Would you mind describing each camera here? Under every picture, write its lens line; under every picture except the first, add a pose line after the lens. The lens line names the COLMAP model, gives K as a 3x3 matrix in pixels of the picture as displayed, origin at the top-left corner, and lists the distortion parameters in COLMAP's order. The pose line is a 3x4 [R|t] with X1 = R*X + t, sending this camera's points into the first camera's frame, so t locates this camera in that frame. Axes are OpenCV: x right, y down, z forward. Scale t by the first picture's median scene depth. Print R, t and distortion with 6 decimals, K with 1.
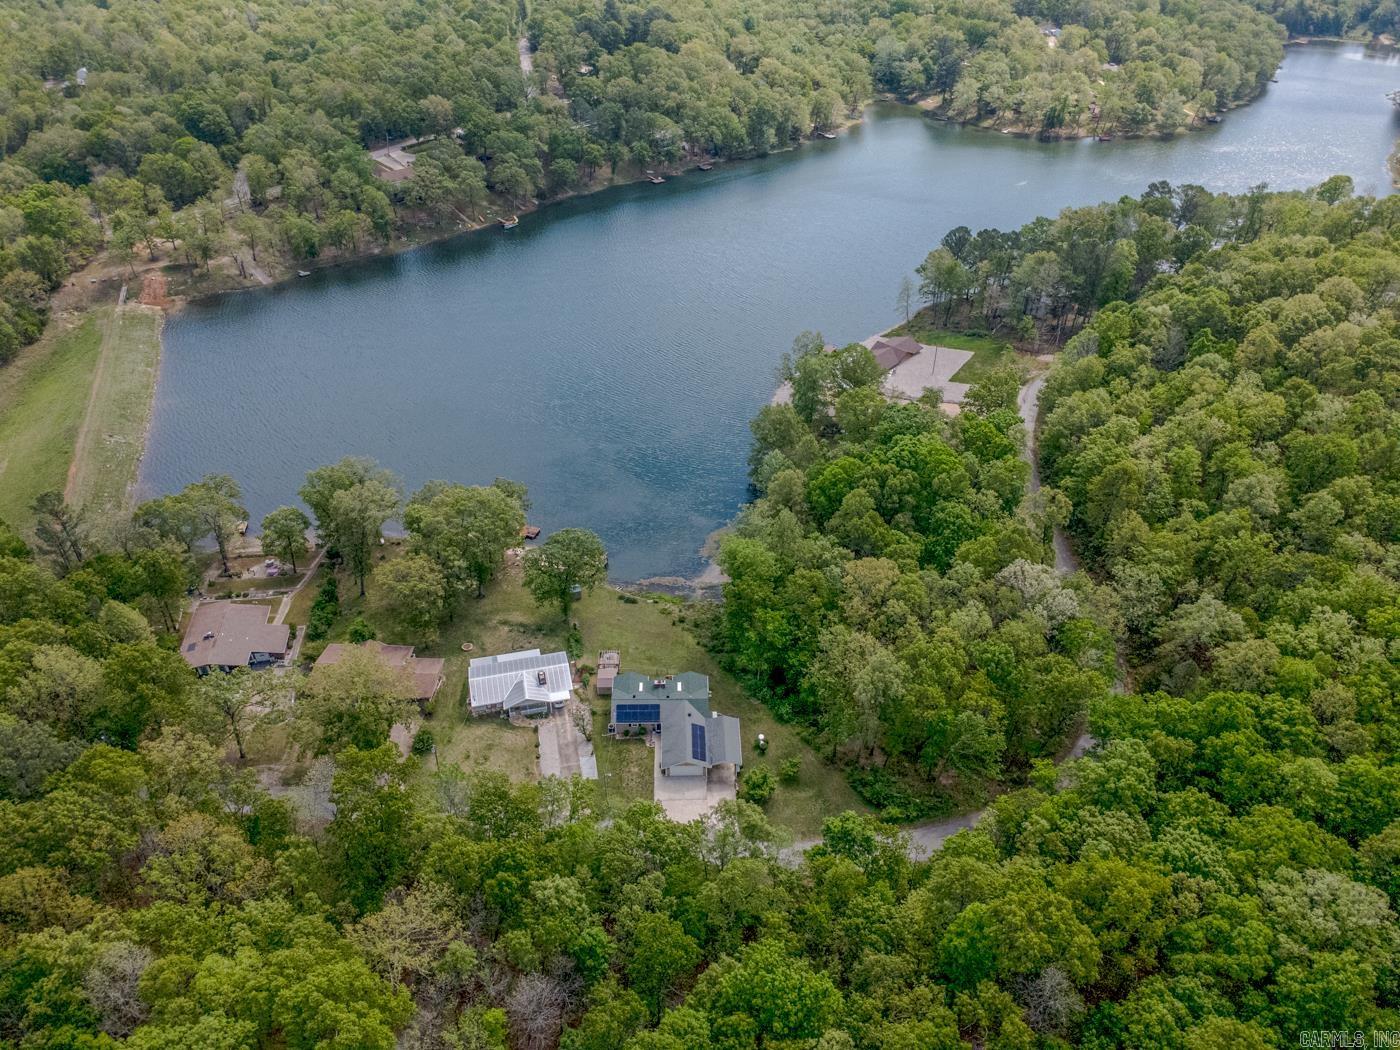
lens RADIAL K [[985.2, 0, 700.0], [0, 985.2, 525.0], [0, 0, 1]] dist [-0.001788, 0.002196]
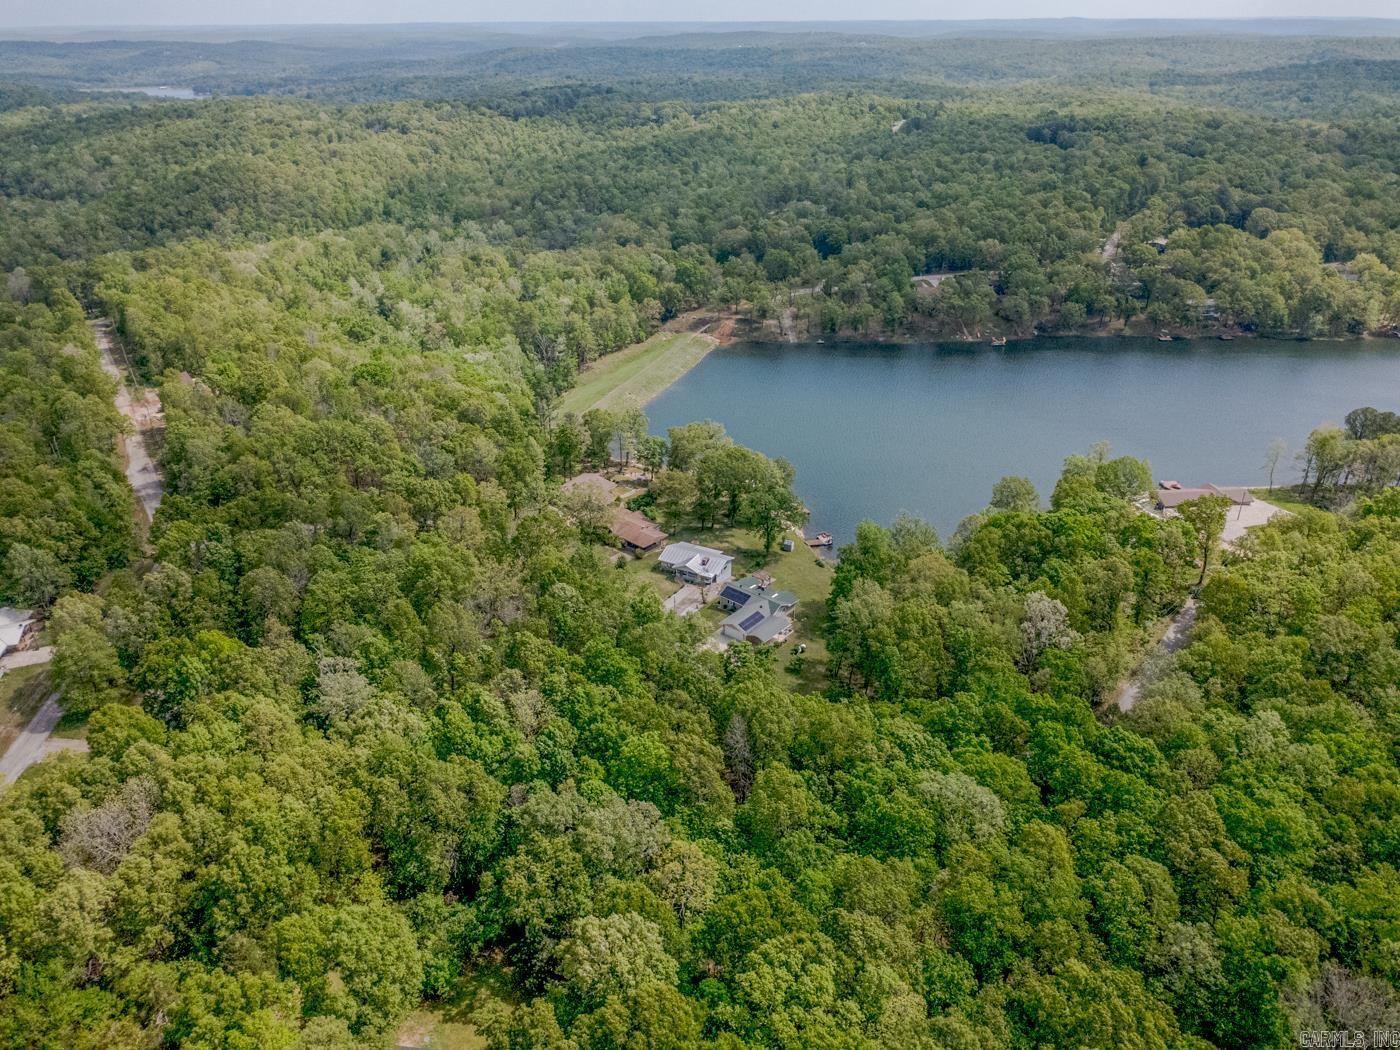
lens RADIAL K [[972.5, 0, 700.0], [0, 972.5, 525.0], [0, 0, 1]] dist [0.002052, -0.000623]
pose [[0.744550, 0.290909, -0.600847, 0.320650], [-0.382058, 0.923768, -0.026178, 0.067977], [0.547428, 0.249049, 0.798935, -0.082873]]
